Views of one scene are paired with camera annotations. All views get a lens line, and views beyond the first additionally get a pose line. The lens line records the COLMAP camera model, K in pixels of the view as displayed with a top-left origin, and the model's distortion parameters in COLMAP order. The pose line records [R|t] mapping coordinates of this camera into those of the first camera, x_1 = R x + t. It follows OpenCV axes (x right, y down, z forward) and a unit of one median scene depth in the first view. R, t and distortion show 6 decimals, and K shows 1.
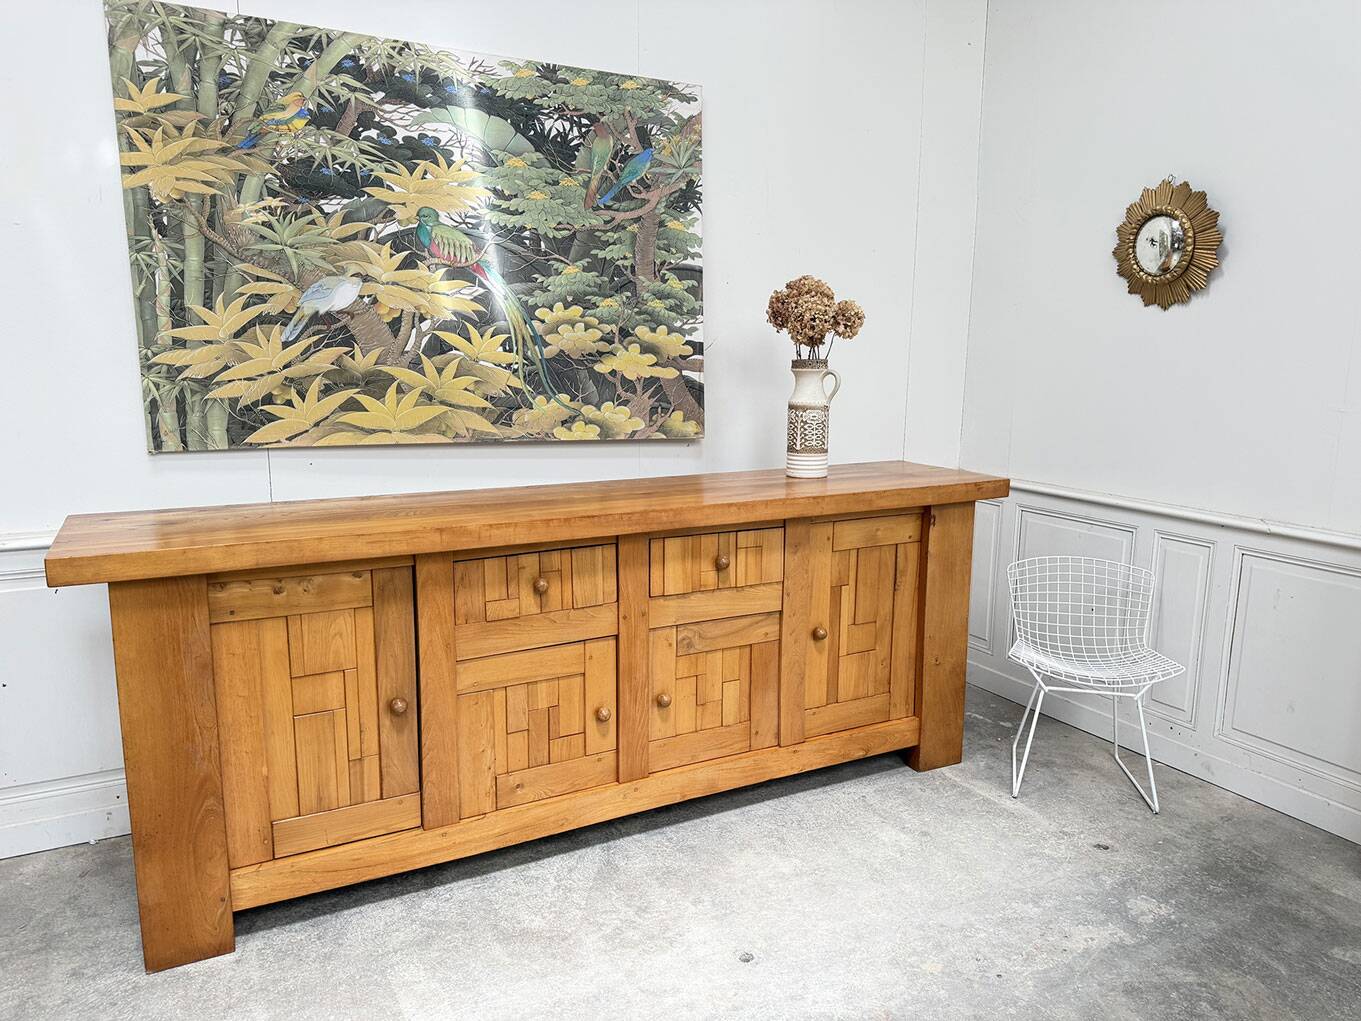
lens RADIAL K [[959.8, 0, 683.4], [0, 959.8, 509.2], [0, 0, 1]] dist [0.100822, -0.140333]
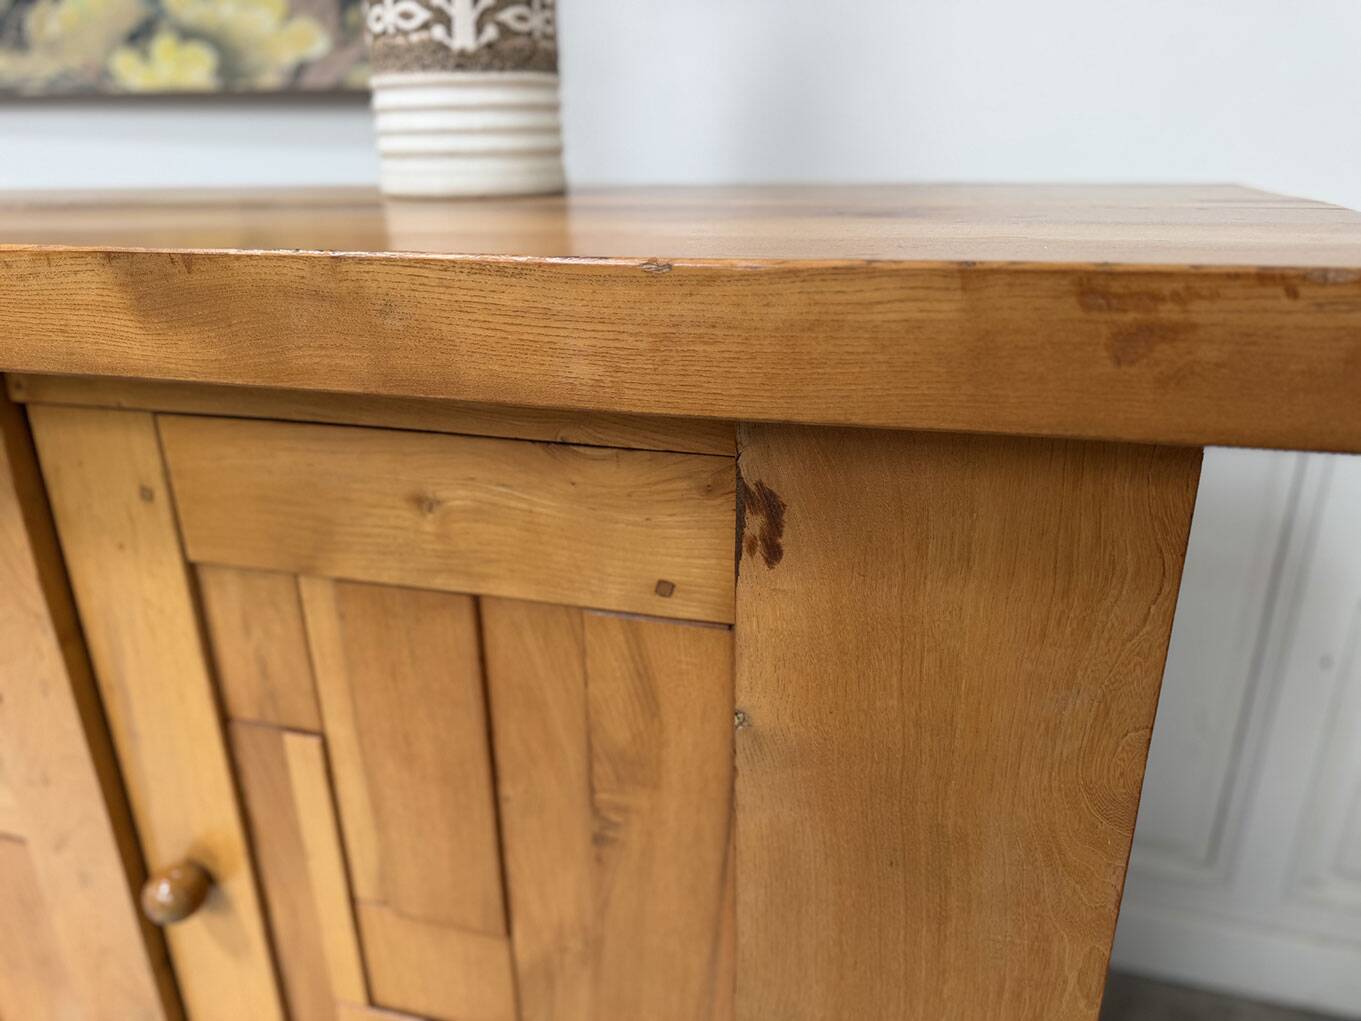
lens RADIAL K [[967.5, 0, 681.9], [0, 967.5, 513.6], [0, 0, 1]] dist [0.049972, -0.078554]
pose [[0.718022, 0.236553, -0.654589, 0.371455], [-0.102378, 0.966139, 0.236842, -0.024320], [0.688450, -0.103042, 0.717927, 0.965391]]
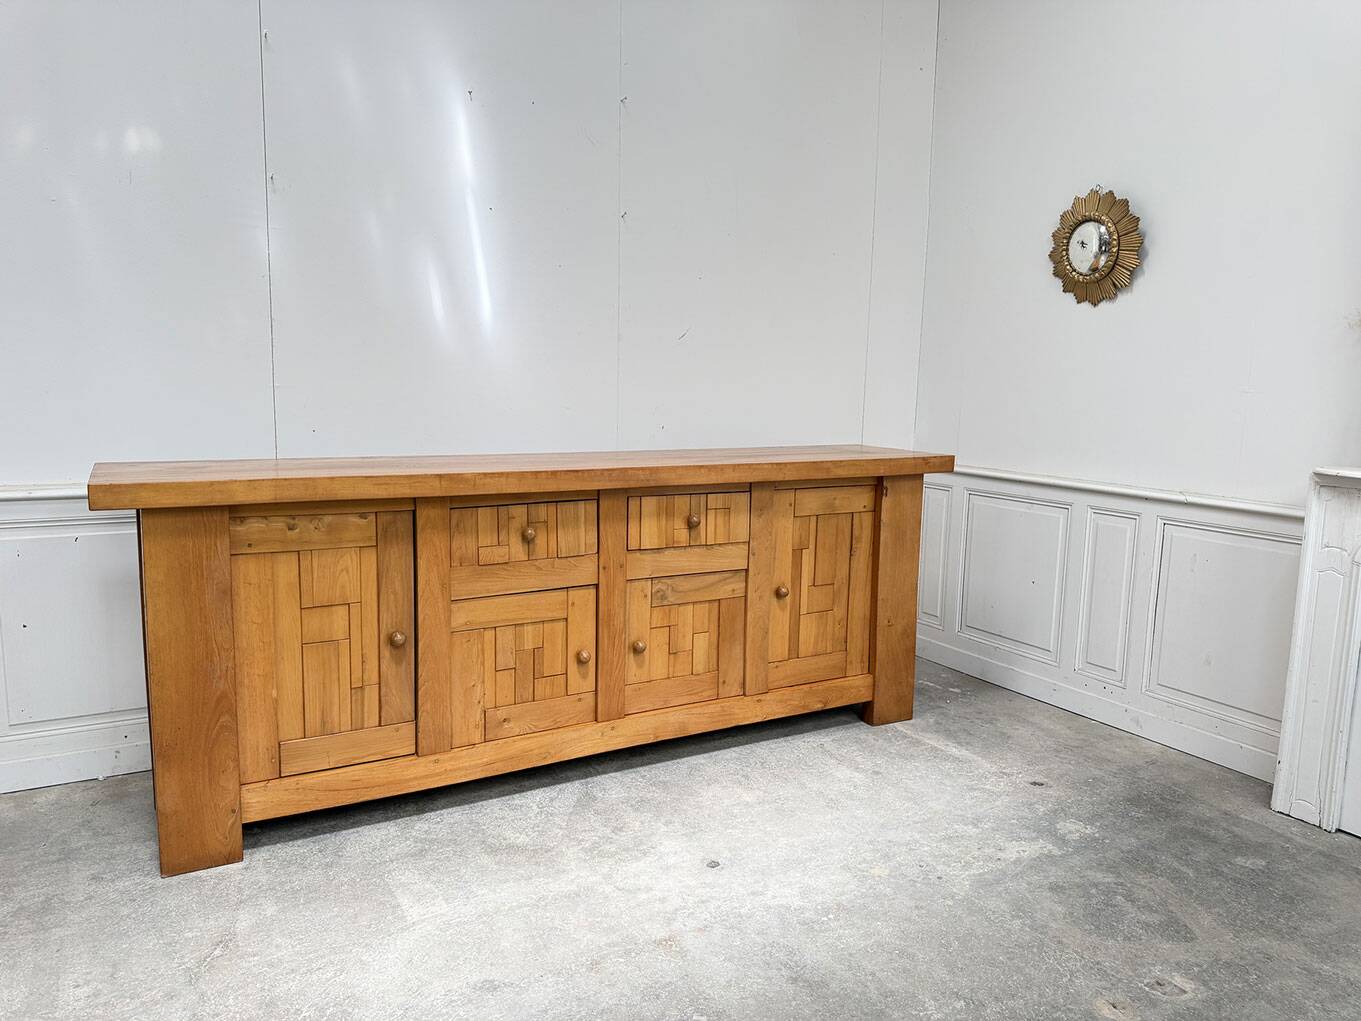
lens RADIAL K [[952.4, 0, 682.0], [0, 952.4, 504.2], [0, 0, 1]] dist [0.136101, -0.237407]
pose [[0.999521, 0.009089, 0.029570, -0.005191], [-0.007986, 0.999276, -0.037206, 0.074168], [-0.029887, 0.036952, 0.998870, -0.086223]]
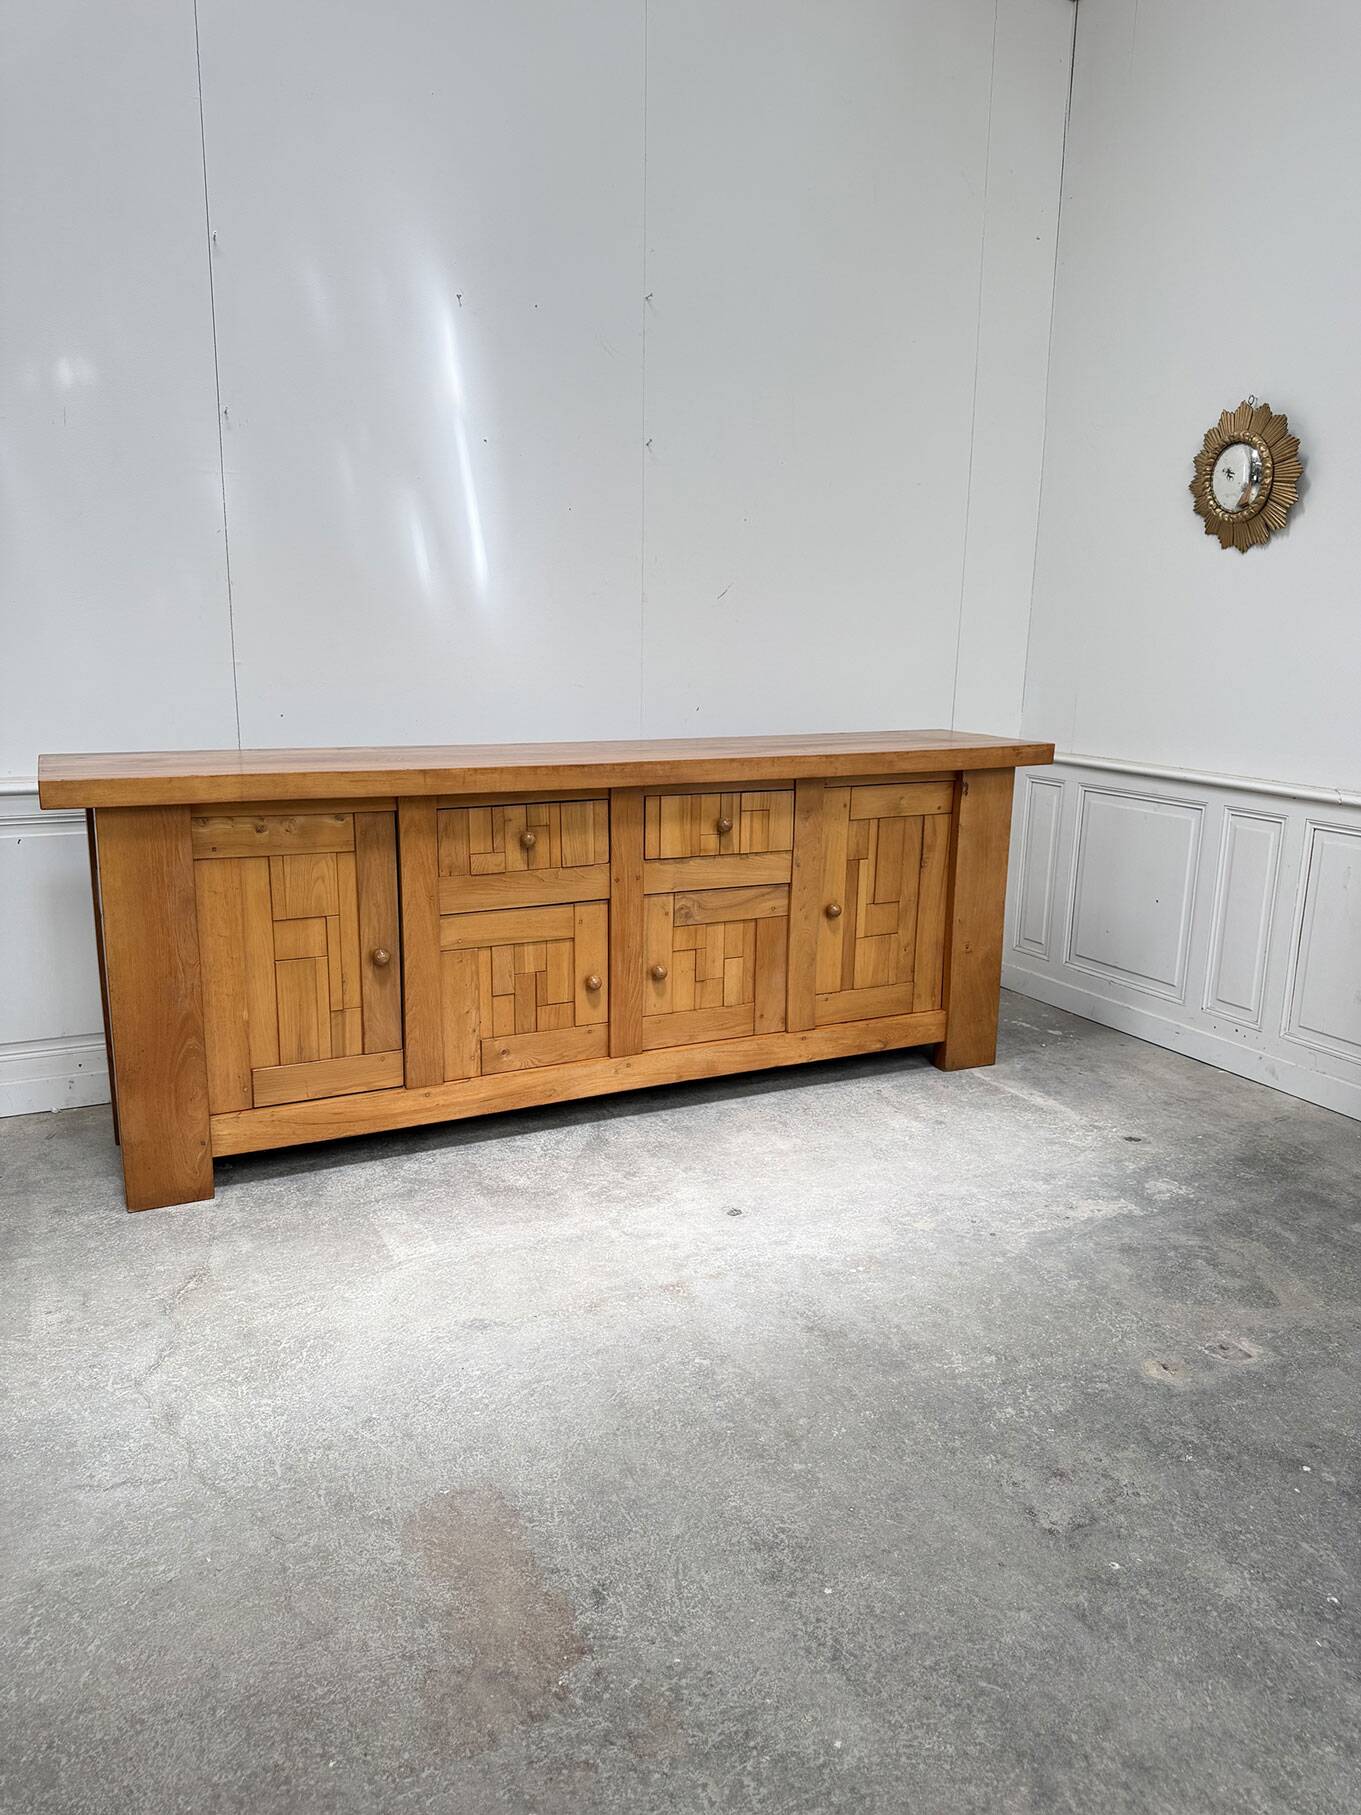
lens RADIAL K [[1270.1, 0, 677.1], [0, 1270.1, 904.0], [0, 0, 1]] dist [0.136101, -0.237407]
pose [[0.999207, 0.015219, -0.036791, 0.039802], [-0.013556, 0.998893, 0.045035, 0.073950], [0.037435, -0.044500, 0.998308, -0.216537]]
